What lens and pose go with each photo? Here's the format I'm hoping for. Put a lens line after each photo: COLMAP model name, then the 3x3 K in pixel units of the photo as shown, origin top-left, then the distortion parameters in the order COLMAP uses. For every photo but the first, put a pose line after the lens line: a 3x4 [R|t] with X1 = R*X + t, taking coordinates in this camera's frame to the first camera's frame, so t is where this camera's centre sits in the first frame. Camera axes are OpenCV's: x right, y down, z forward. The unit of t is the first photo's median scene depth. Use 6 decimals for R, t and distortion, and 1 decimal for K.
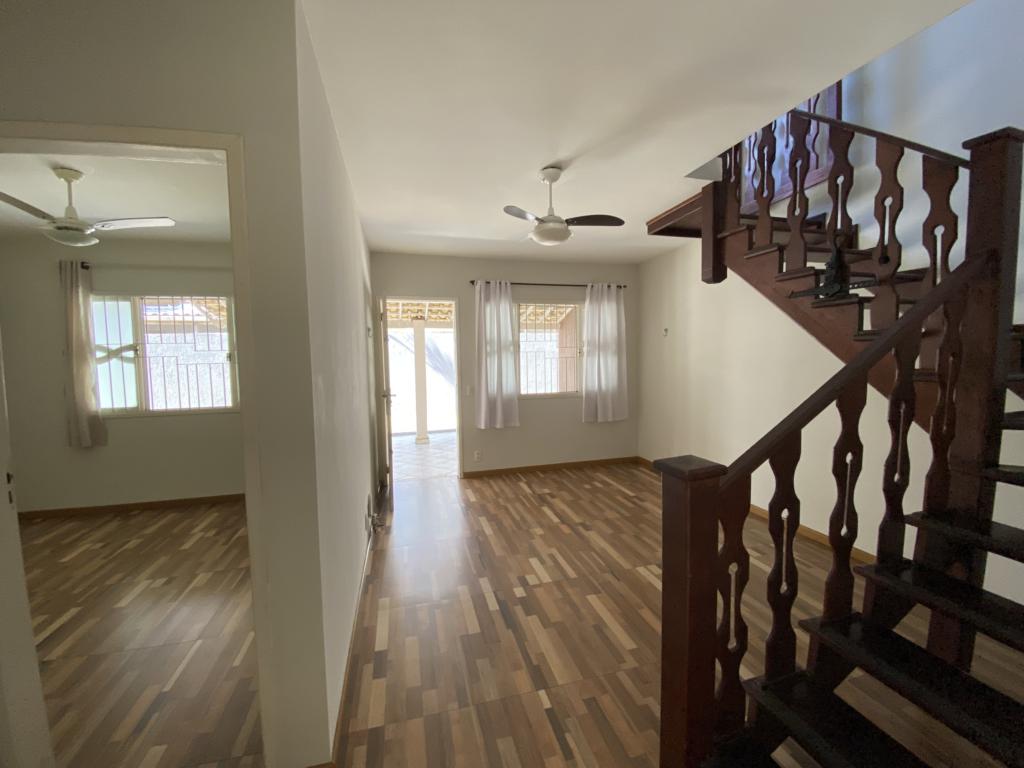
lens RADIAL K [[416.7, 0, 504.6], [0, 416.7, 386.3], [0, 0, 1]] dist [0.006794, -0.013454]
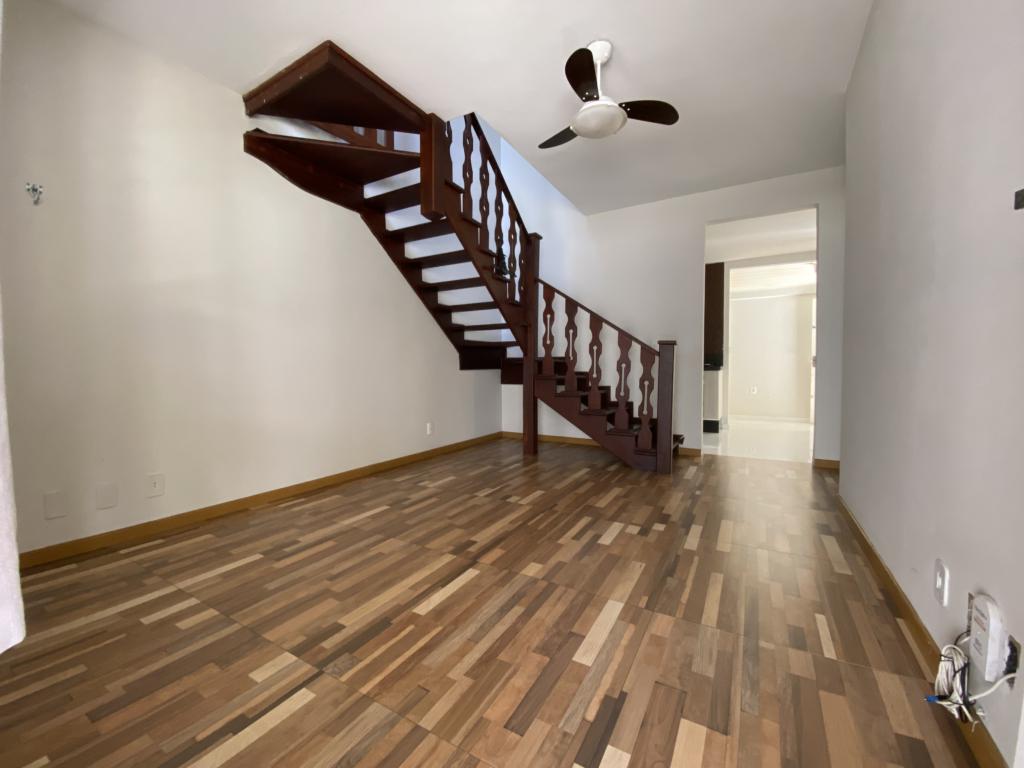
lens RADIAL K [[416.7, 0, 505.6], [0, 416.7, 381.9], [0, 0, 1]] dist [0.006794, -0.013454]
pose [[-0.714052, -0.004072, 0.700081, -0.314382], [0.071110, 0.994389, 0.078313, 0.069074], [-0.696472, 0.105703, -0.709756, 1.597604]]
